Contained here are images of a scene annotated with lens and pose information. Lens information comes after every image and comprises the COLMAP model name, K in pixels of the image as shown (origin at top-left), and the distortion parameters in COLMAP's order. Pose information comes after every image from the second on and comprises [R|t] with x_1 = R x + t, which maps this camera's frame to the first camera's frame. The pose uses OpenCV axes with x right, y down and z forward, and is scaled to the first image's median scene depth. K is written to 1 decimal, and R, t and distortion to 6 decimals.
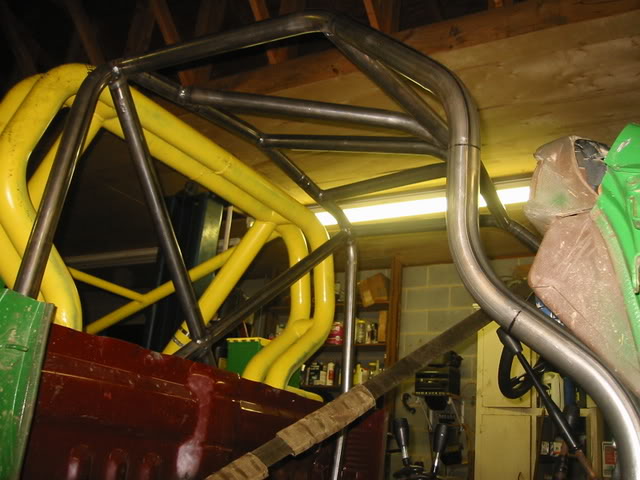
lens RADIAL K [[669.2, 0, 335.9], [0, 669.2, 221.7], [0, 0, 1]] dist [-0.082019, 0.024868]
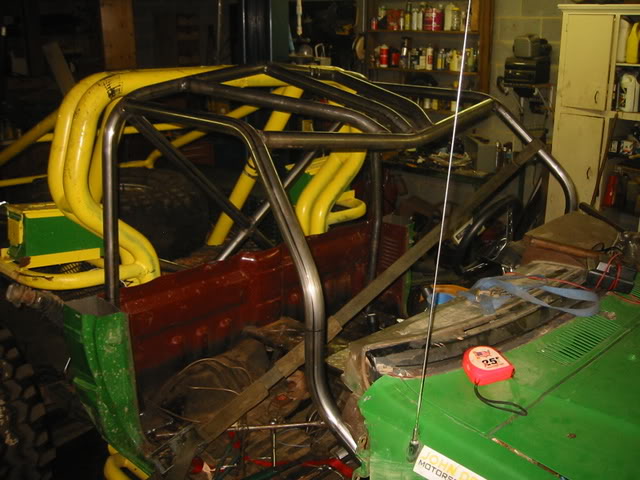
lens RADIAL K [[669.2, 0, 335.9], [0, 669.2, 221.7], [0, 0, 1]] dist [-0.082019, 0.024868]
pose [[0.970932, -0.013578, -0.238970, 0.099013], [0.151313, 0.808401, 0.568852, -0.191277], [0.185460, -0.588476, 0.786956, -0.016380]]
